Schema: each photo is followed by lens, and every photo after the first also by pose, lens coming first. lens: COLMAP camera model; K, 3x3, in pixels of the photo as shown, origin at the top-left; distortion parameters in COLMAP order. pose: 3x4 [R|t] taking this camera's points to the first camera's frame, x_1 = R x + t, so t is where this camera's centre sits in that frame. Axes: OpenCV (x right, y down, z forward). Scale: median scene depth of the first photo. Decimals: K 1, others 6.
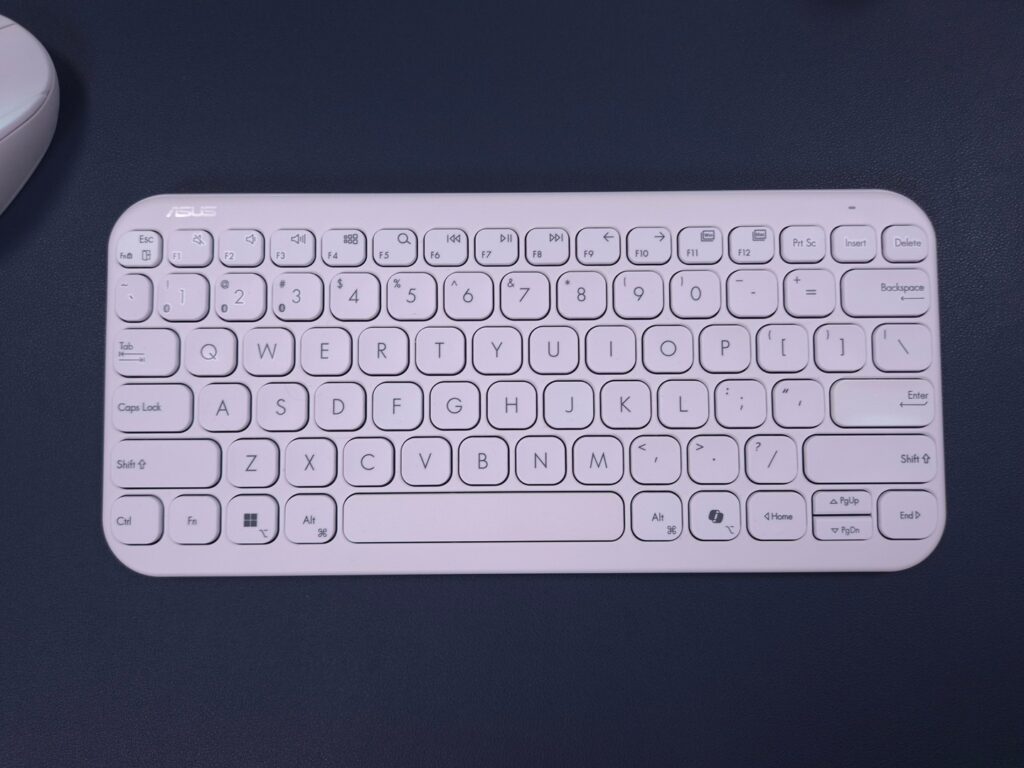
lens RADIAL K [[712.6, 0, 508.7], [0, 712.6, 385.4], [0, 0, 1]] dist [-0.007056, -0.006112]
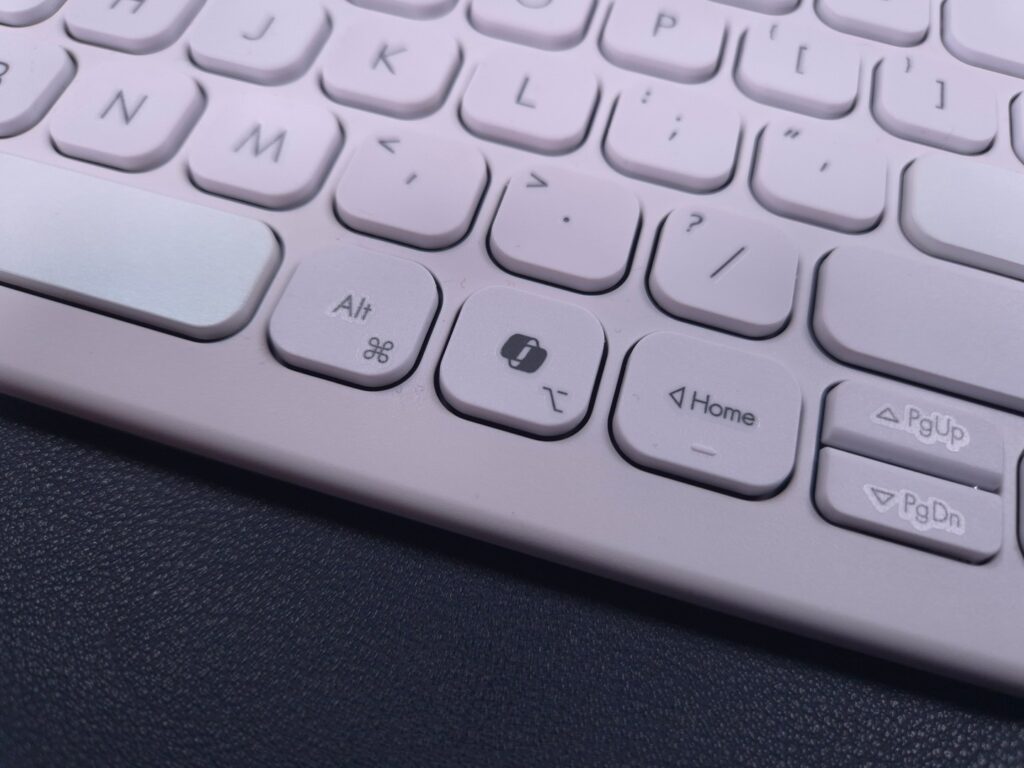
lens RADIAL K [[750.3, 0, 530.7], [0, 750.3, 386.2], [0, 0, 1]] dist [-0.036707, -0.002120]
pose [[0.959524, 0.270854, -0.077147, 0.320656], [-0.279733, 0.884904, -0.372416, 0.319752], [-0.032603, 0.378923, 0.924854, 0.681550]]
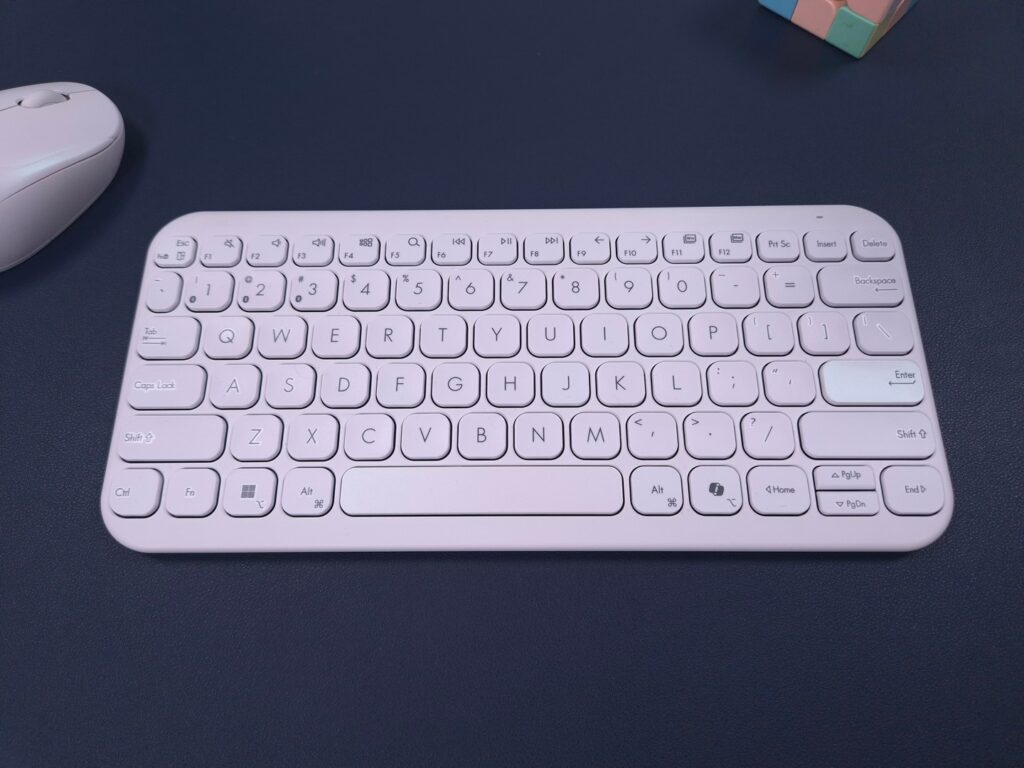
lens RADIAL K [[712.6, 0, 508.7], [0, 712.6, 385.4], [0, 0, 1]] dist [-0.007056, -0.006112]
pose [[0.999793, 0.000055, -0.020328, 0.022848], [-0.005879, 0.958051, -0.286539, 0.326652], [0.019460, 0.286599, 0.957853, 0.007355]]
